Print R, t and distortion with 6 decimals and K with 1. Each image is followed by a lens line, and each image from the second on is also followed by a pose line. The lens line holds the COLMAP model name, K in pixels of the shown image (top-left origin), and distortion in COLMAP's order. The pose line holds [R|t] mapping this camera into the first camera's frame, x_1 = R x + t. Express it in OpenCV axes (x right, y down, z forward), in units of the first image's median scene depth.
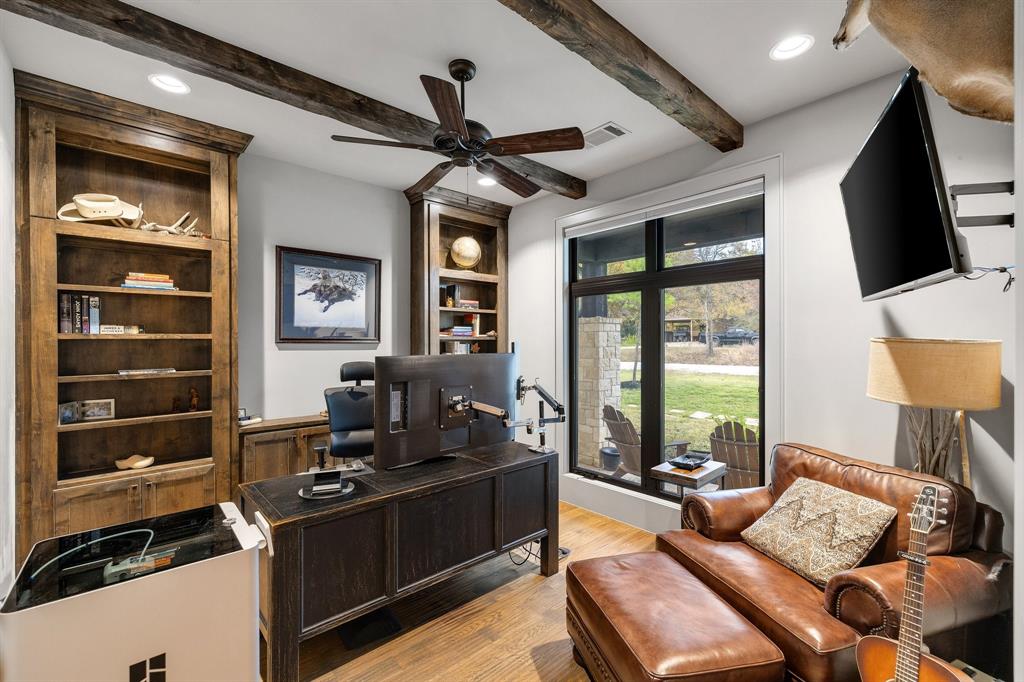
lens RADIAL K [[437.5, 0, 512.2], [0, 437.5, 343.9], [0, 0, 1]] dist [0.002198, 0.000274]
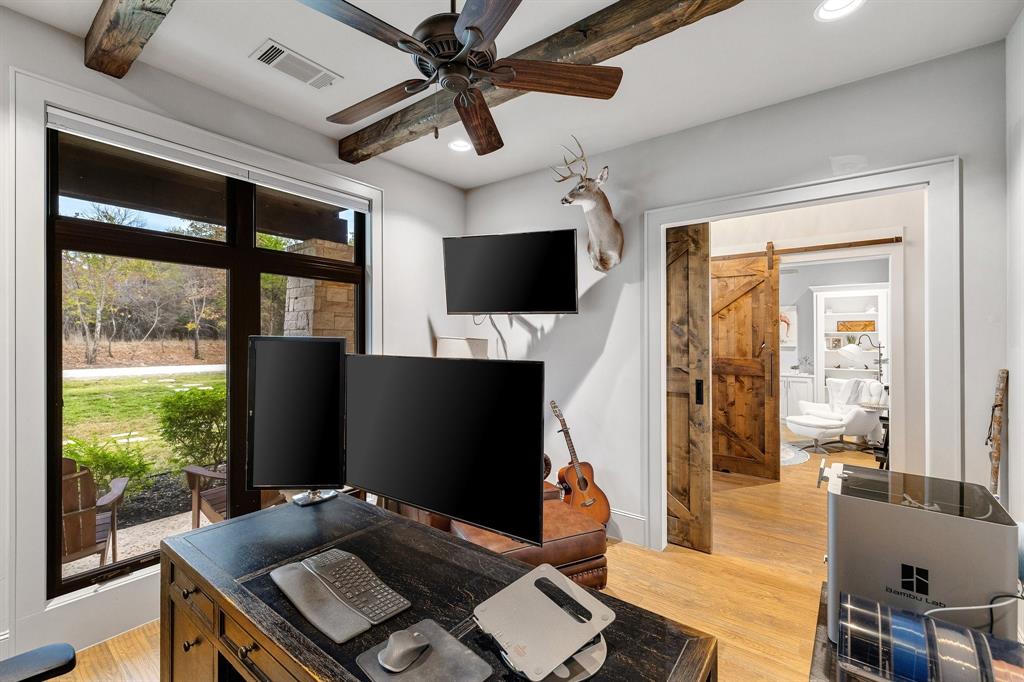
lens RADIAL K [[432.8, 0, 508.7], [0, 432.8, 336.7], [0, 0, 1]] dist [0.001540, 0.000207]
pose [[-0.191266, -0.001246, 0.981537, -0.522205], [0.000877, 0.999999, 0.001441, -0.005597], [-0.981538, 0.001136, -0.191264, 0.670511]]
